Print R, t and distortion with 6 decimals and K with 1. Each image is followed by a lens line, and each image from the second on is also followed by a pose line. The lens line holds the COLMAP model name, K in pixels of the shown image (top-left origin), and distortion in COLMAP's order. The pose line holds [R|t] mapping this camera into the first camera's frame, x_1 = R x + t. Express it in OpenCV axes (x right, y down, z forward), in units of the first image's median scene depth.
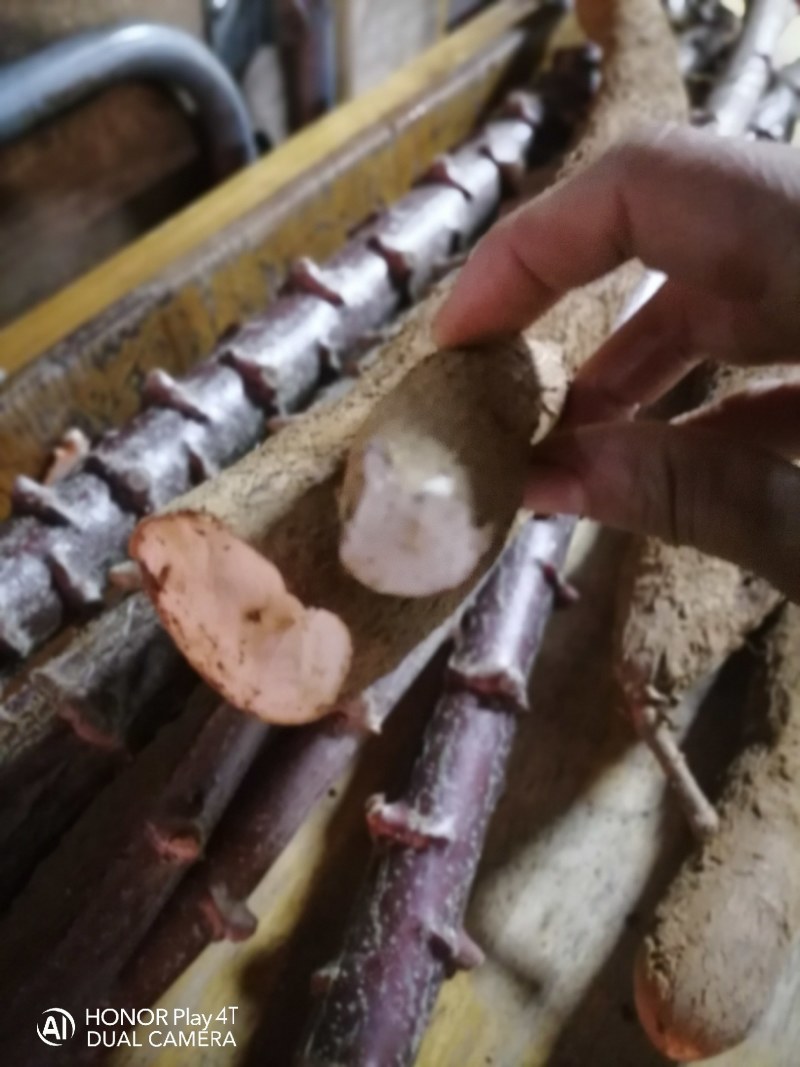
lens RADIAL K [[809.8, 0, 400.0], [0, 809.8, 533.5], [0, 0, 1]] dist [0.003890, -0.003977]
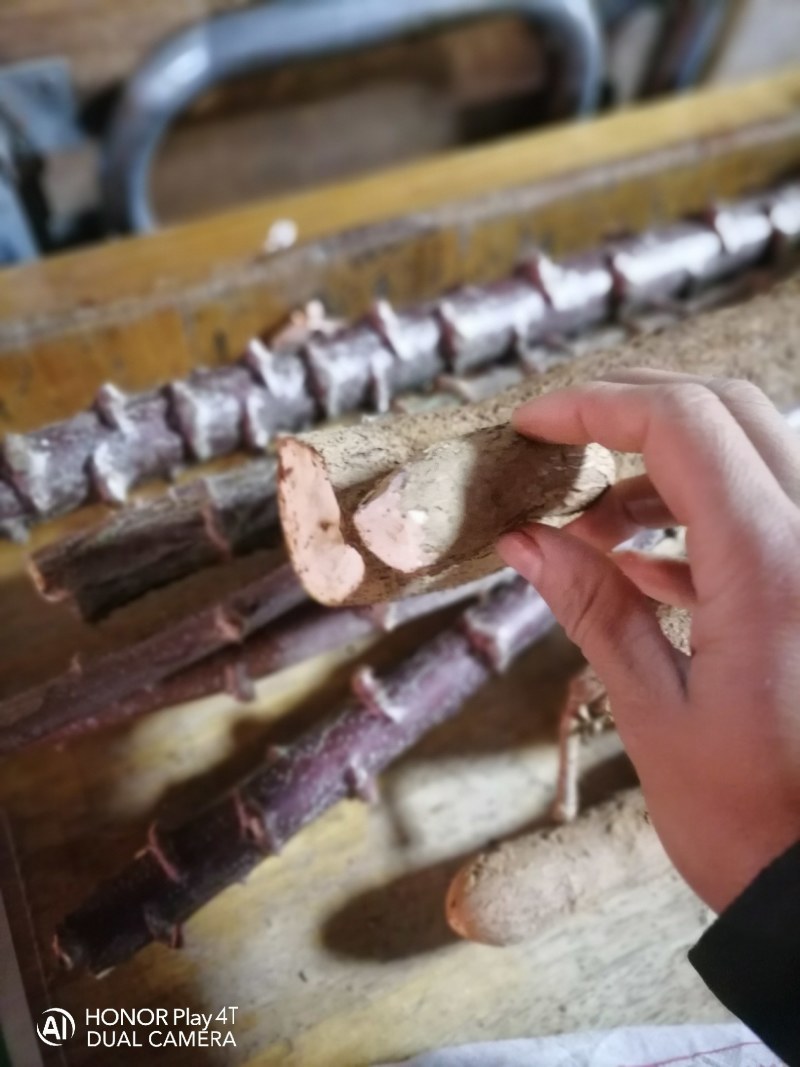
lens RADIAL K [[809.8, 0, 400.0], [0, 809.8, 533.5], [0, 0, 1]] dist [0.003890, -0.003977]
pose [[0.854944, 0.485949, -0.181450, 0.170982], [-0.449754, 0.868726, 0.207452, -0.203592], [0.258441, -0.095753, 0.961270, -0.319881]]
